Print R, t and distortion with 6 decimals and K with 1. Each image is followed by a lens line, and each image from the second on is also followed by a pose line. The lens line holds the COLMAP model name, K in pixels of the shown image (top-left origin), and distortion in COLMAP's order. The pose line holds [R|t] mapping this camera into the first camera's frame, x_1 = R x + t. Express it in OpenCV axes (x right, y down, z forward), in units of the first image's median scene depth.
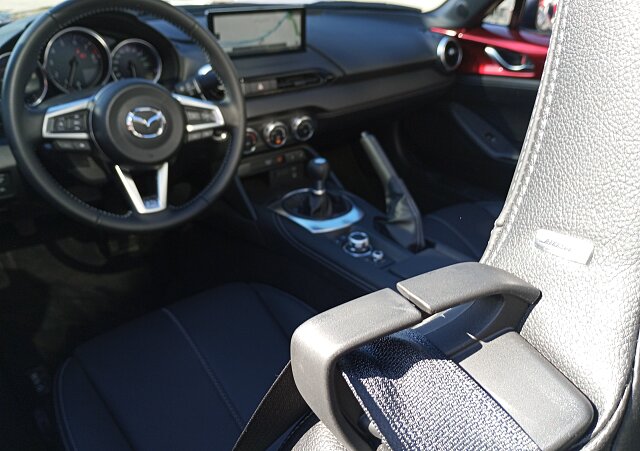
lens RADIAL K [[516.2, 0, 320.0], [0, 516.2, 225.5], [0, 0, 1]] dist [0.039074, -0.004582]
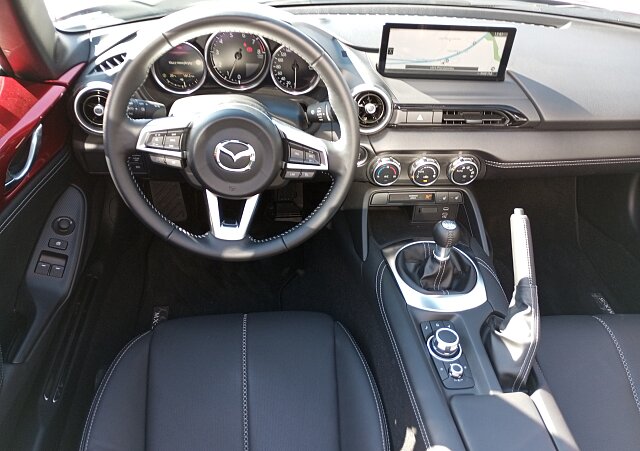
lens RADIAL K [[512.7, 0, 320.5], [0, 512.7, 237.1], [0, 0, 1]] dist [0.045214, -0.000653]
pose [[0.854128, 0.343183, -0.390756, 0.147748], [-0.294753, 0.938479, 0.179939, -0.189095], [0.428468, -0.038514, 0.902736, 0.150497]]
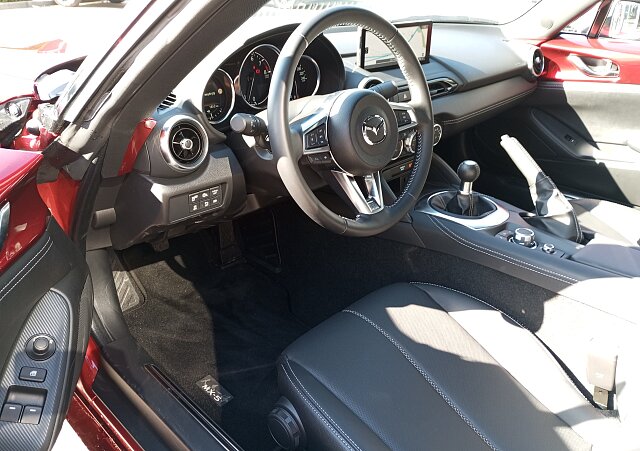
lens RADIAL K [[516.2, 0, 320.0], [0, 516.2, 225.5], [0, 0, 1]] dist [0.039074, -0.004582]
pose [[0.995088, -0.048470, 0.086317, -0.403620], [0.051023, 0.998315, -0.027620, 0.015336], [-0.084833, 0.031888, 0.995885, -0.023864]]
